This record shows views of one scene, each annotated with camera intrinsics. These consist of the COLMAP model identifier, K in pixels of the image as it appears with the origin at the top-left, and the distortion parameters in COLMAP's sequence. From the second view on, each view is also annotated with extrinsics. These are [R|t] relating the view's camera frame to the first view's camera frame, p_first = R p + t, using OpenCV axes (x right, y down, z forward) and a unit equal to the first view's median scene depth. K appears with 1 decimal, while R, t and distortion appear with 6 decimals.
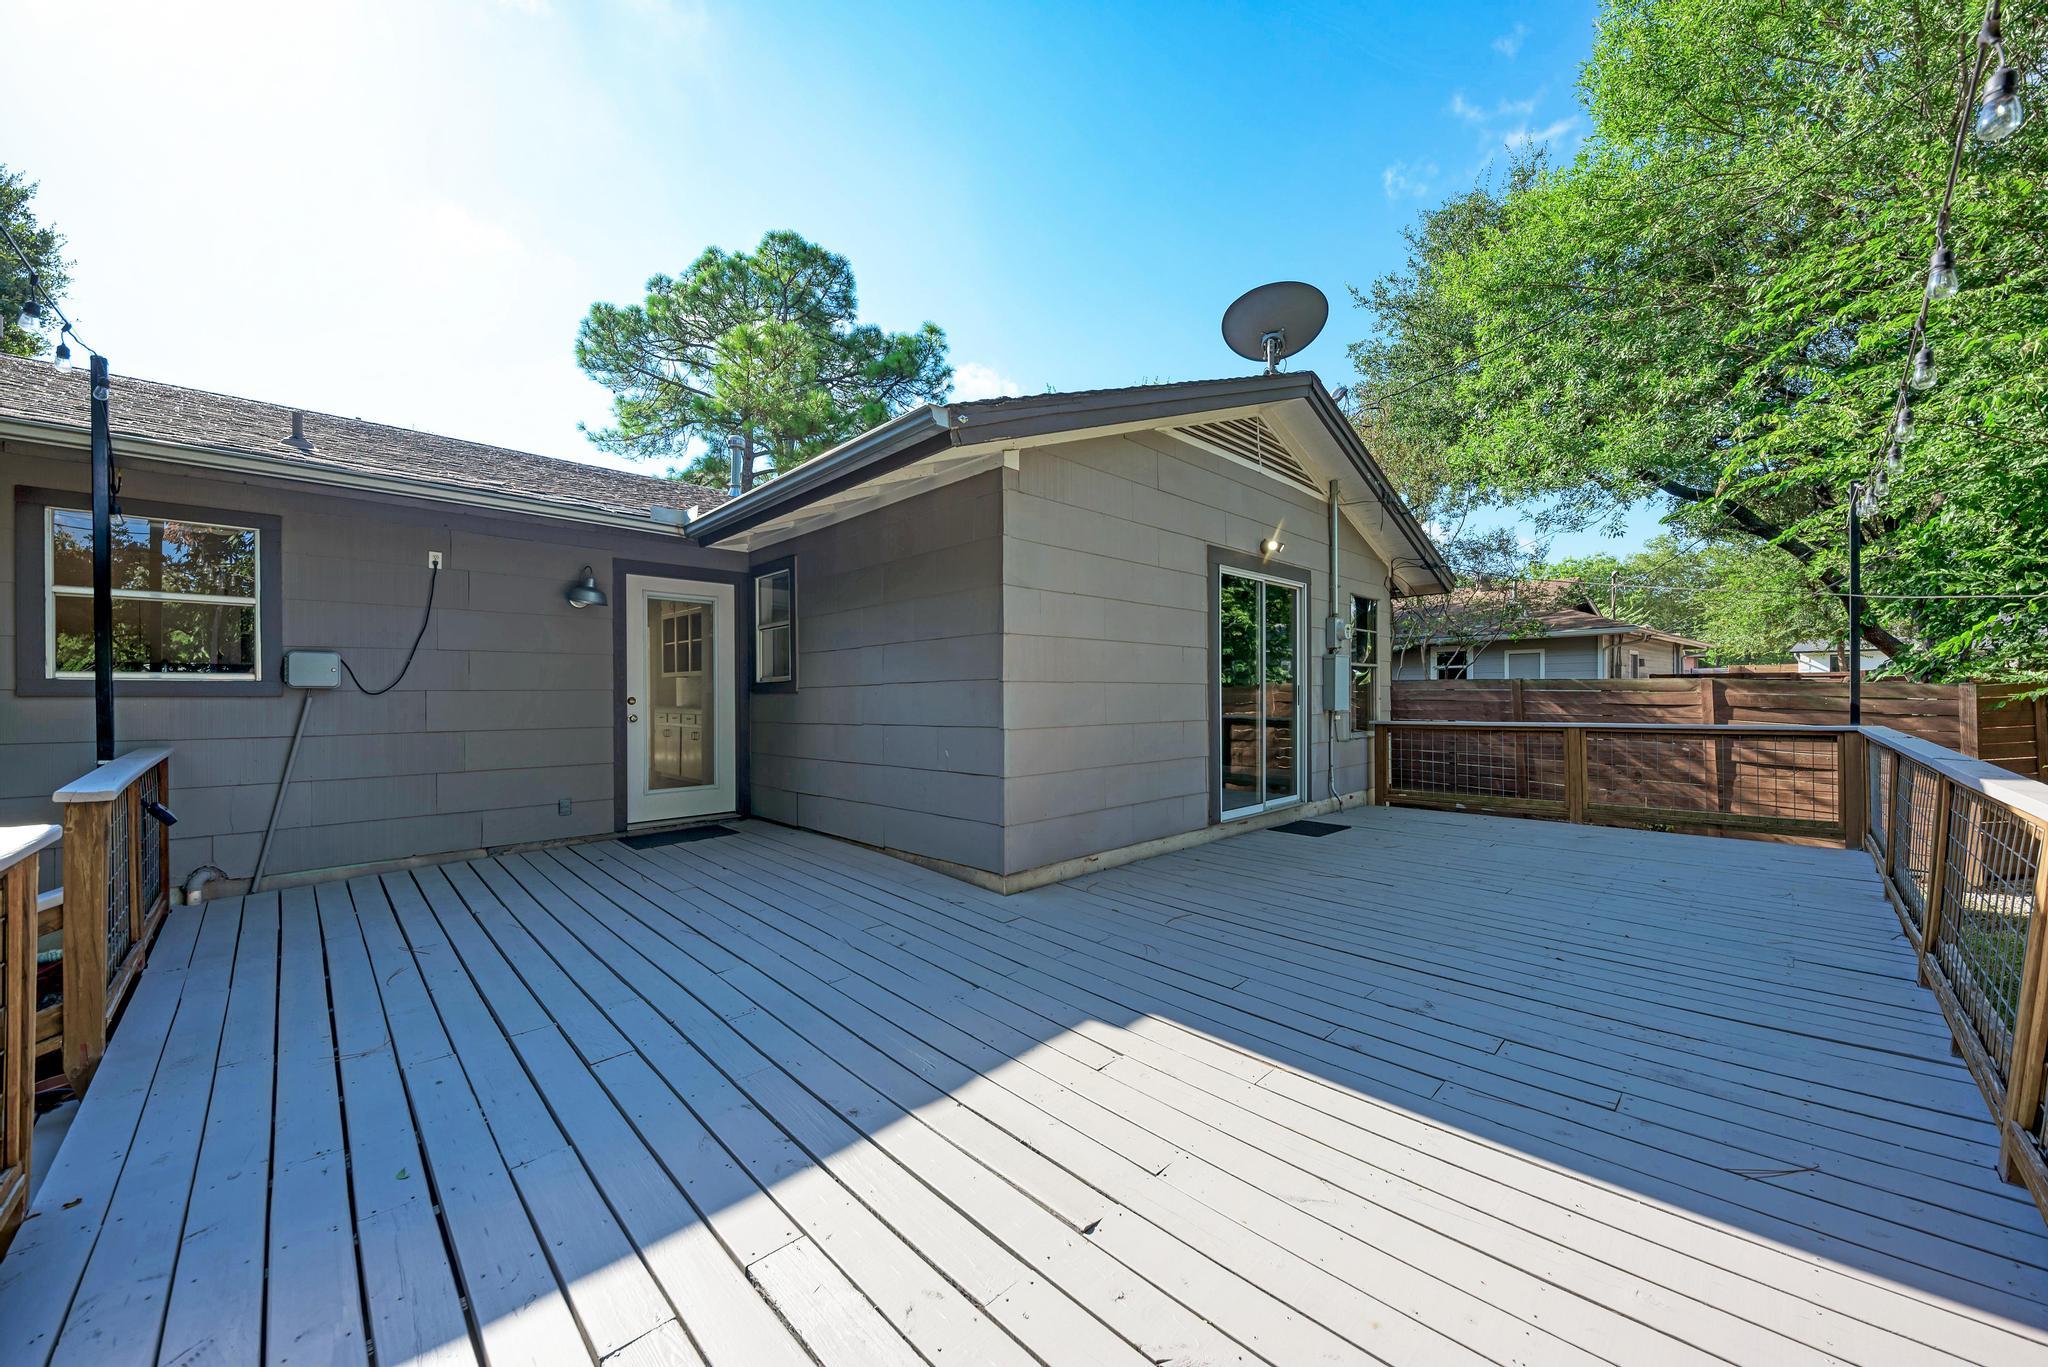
lens RADIAL K [[738.3, 0, 1022.6], [0, 738.3, 691.3], [0, 0, 1]] dist [0.008057, 0.000219]
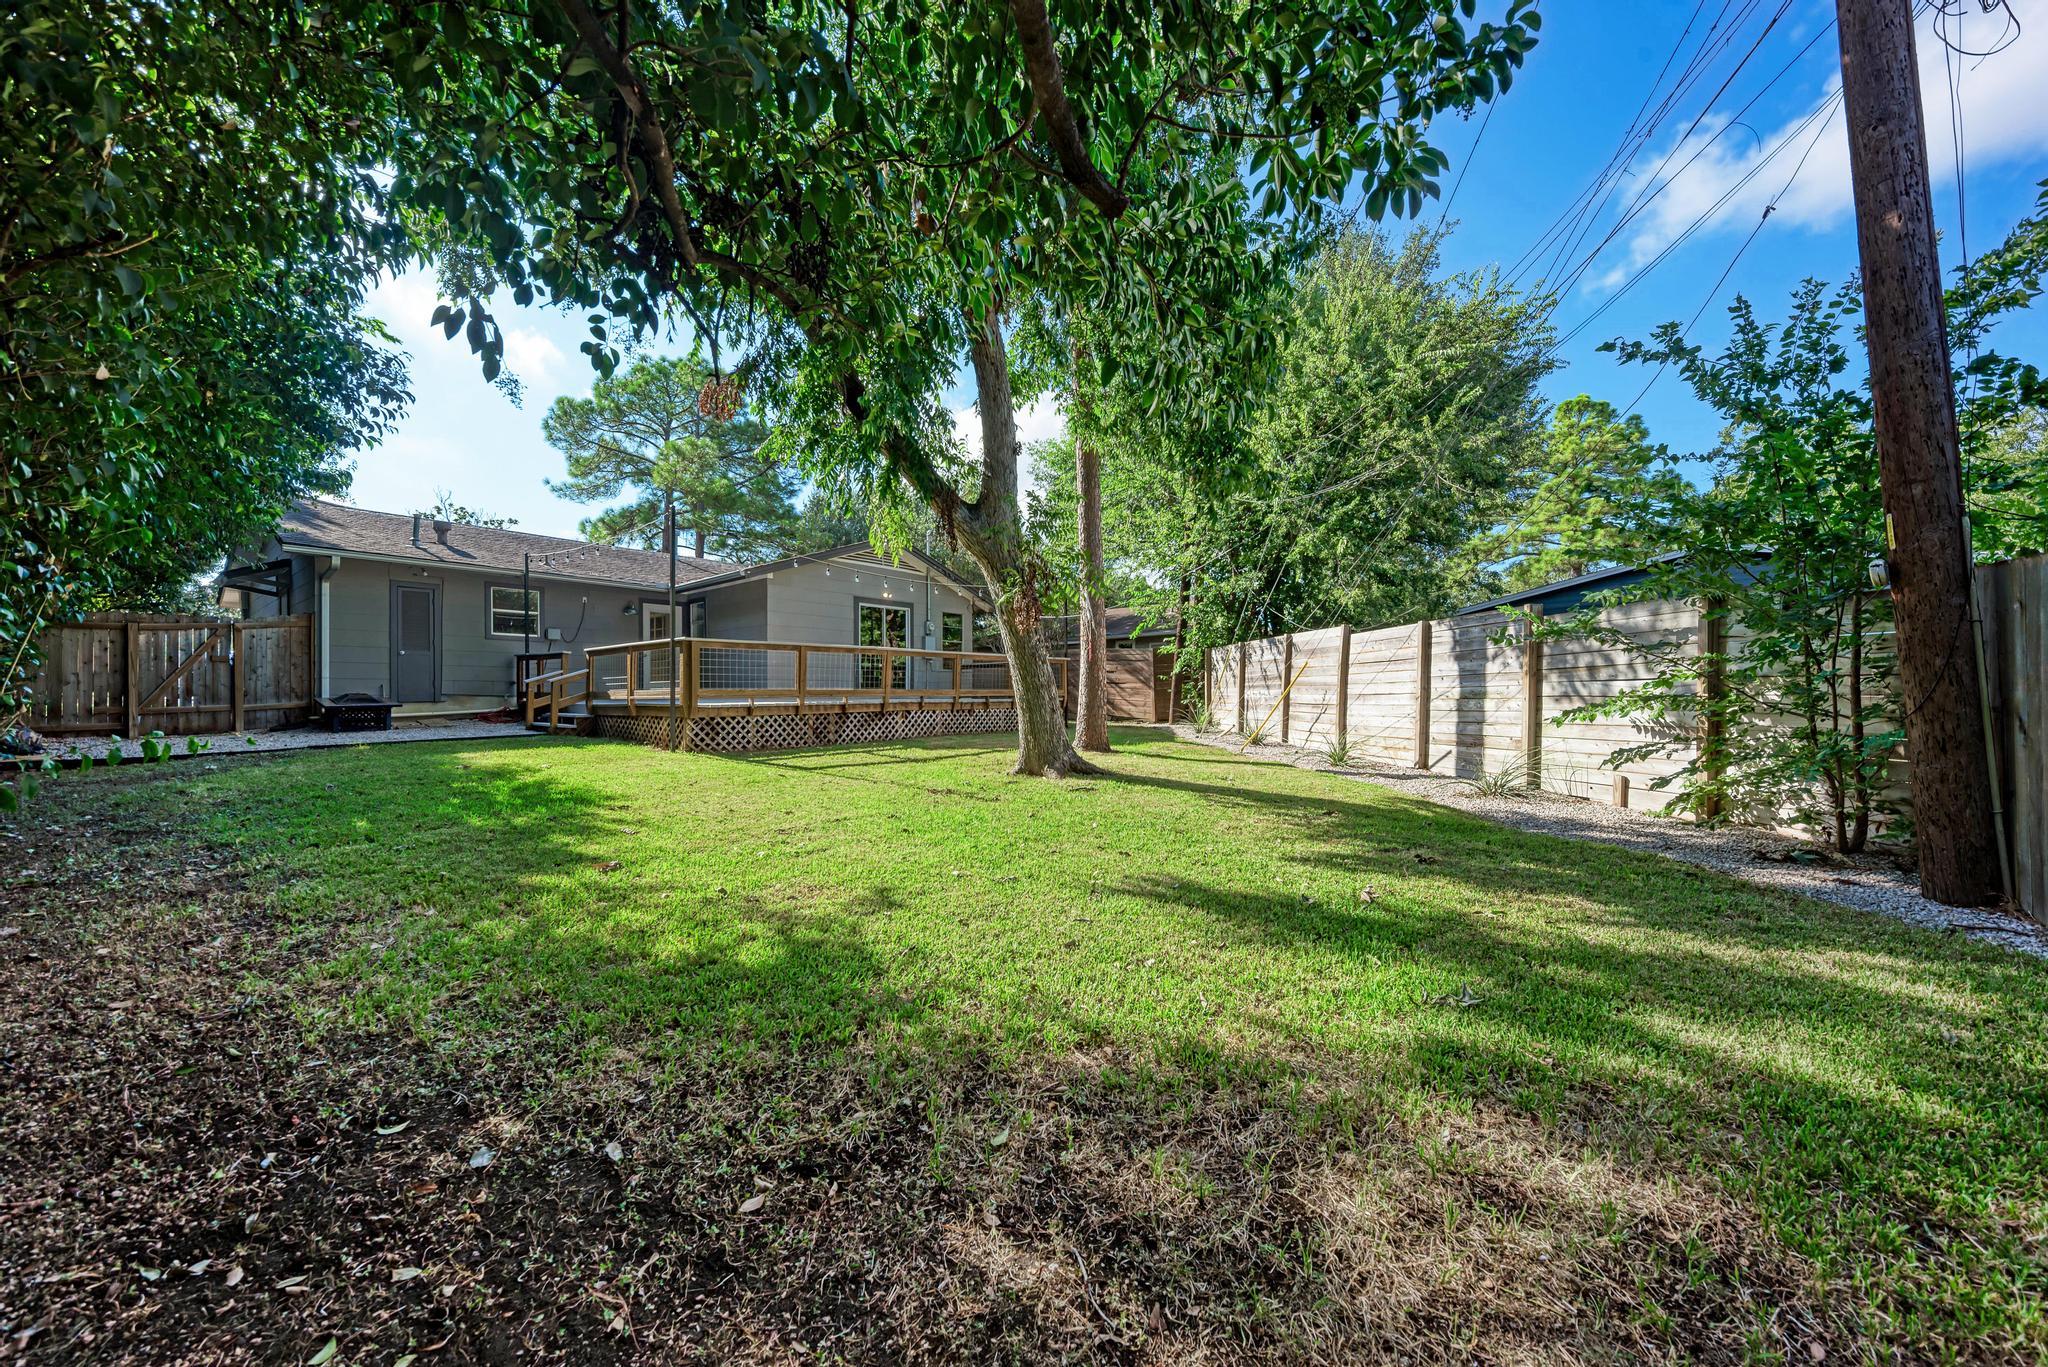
lens RADIAL K [[742.7, 0, 1019.8], [0, 742.7, 694.1], [0, 0, 1]] dist [-0.000528, -0.000037]
pose [[0.994400, -0.000204, 0.105682, 0.151569], [0.000466, 0.999997, -0.002459, 0.050412], [-0.105682, 0.002494, 0.994397, -0.509935]]
